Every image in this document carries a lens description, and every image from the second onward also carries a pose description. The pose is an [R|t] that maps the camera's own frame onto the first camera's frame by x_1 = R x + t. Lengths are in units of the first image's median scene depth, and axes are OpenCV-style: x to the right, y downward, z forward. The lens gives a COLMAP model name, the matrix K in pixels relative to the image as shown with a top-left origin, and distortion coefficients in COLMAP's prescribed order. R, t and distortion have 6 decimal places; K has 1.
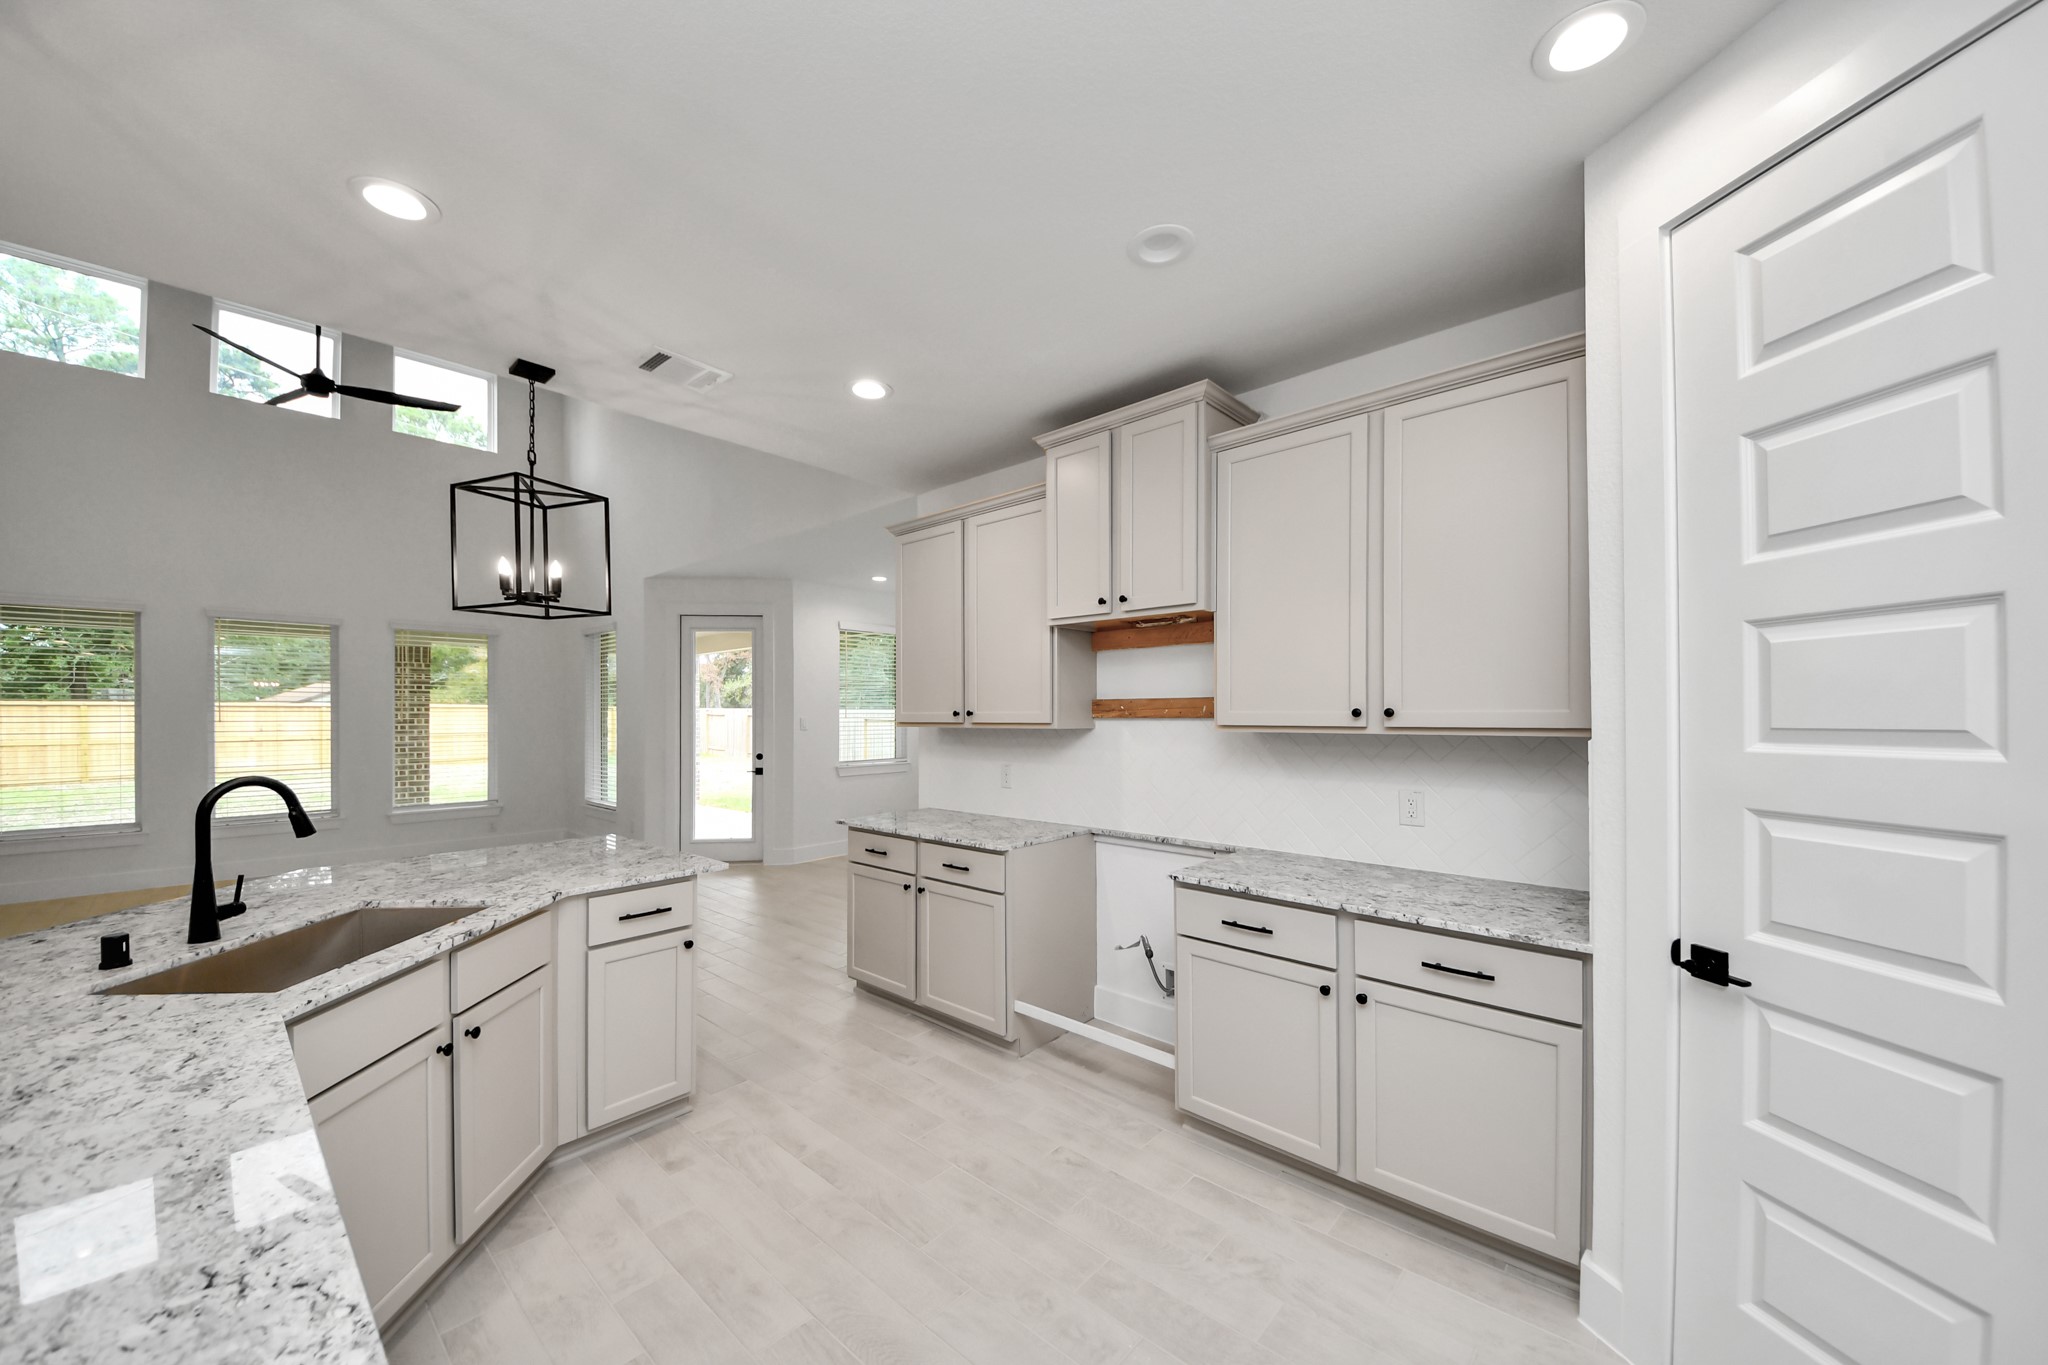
lens RADIAL K [[749.7, 0, 1023.5], [0, 749.7, 704.3], [0, 0, 1]] dist [0.054994, -0.028906]
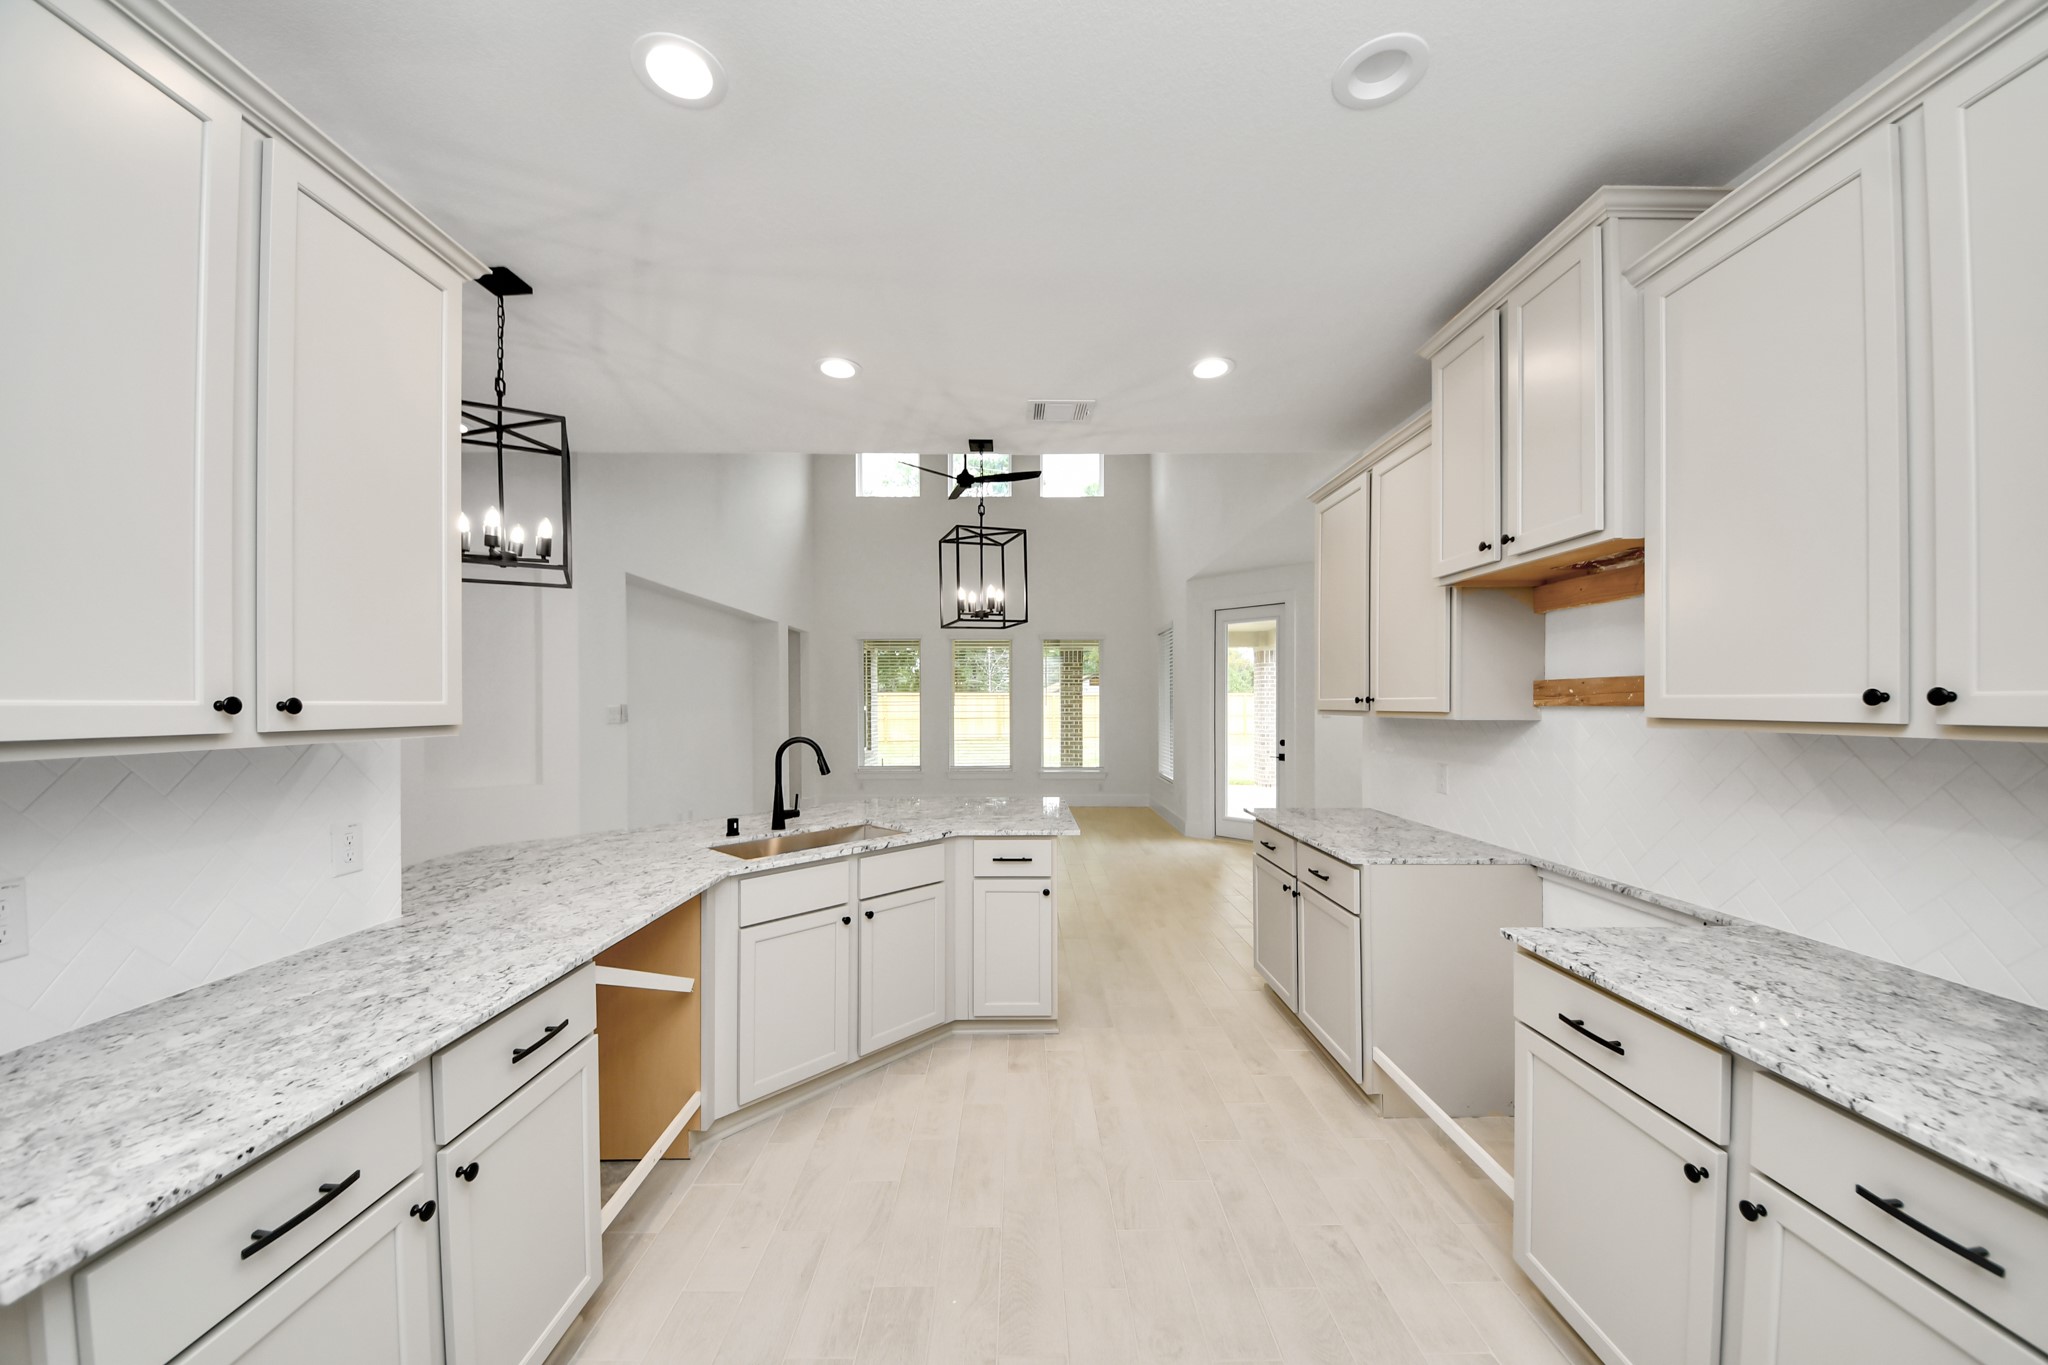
lens RADIAL K [[739.8, 0, 1010.5], [0, 739.8, 699.8], [0, 0, 1]] dist [0.053794, -0.000222]
pose [[0.667947, -0.001529, -0.744207, 0.372935], [0.010449, 0.999919, 0.007323, 0.002691], [0.744136, -0.012668, 0.667909, 0.169198]]
